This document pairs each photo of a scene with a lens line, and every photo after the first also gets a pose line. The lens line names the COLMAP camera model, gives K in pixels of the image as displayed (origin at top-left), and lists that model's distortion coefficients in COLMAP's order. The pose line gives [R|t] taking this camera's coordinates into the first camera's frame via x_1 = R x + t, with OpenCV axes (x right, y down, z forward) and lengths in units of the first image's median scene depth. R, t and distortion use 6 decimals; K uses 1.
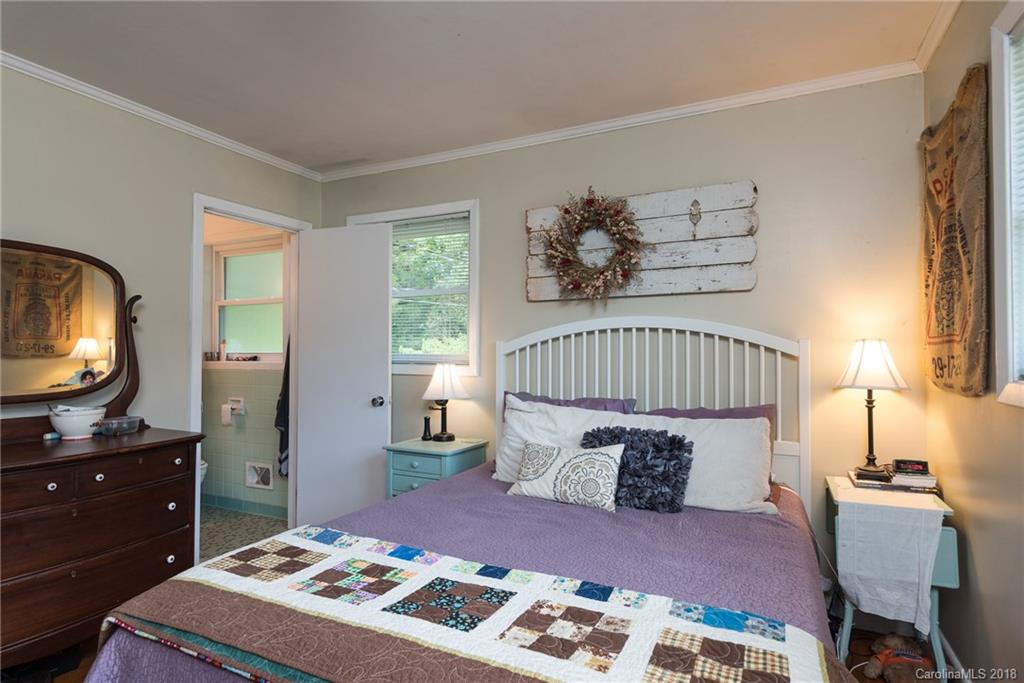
lens RADIAL K [[554.9, 0, 512.0], [0, 554.9, 341.5], [0, 0, 1]] dist [0.005634, 0.000415]
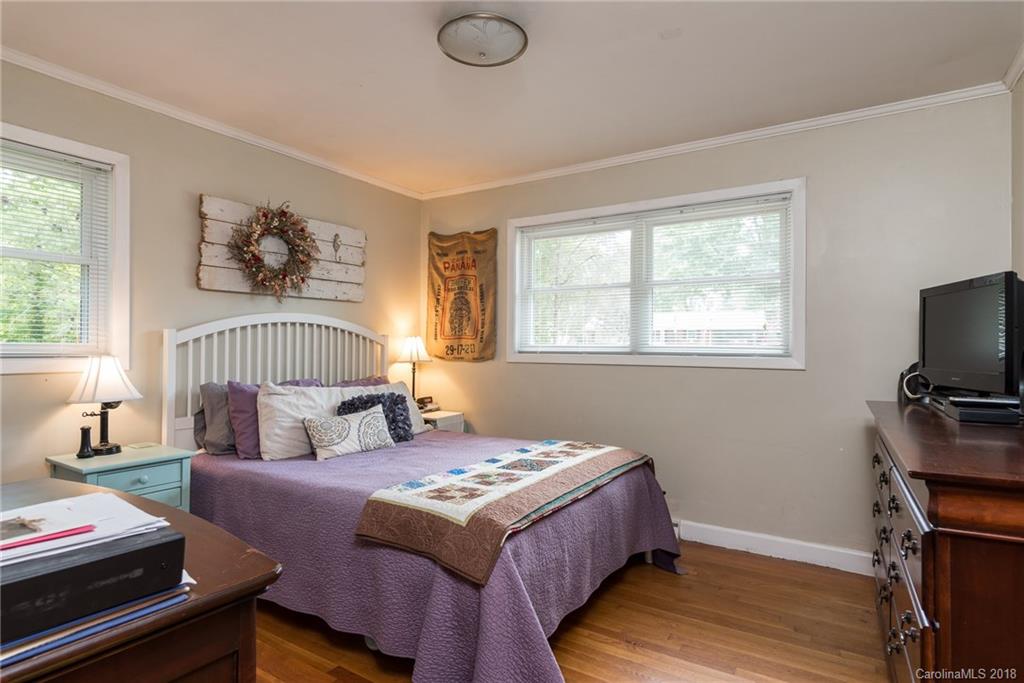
lens RADIAL K [[554.9, 0, 512.0], [0, 554.9, 341.5], [0, 0, 1]] dist [0.005634, 0.000415]
pose [[0.100006, 0.007109, 0.994961, -0.994164], [-0.021936, 0.999747, -0.004939, 0.013438], [-0.994745, -0.021331, 0.100137, 0.409433]]
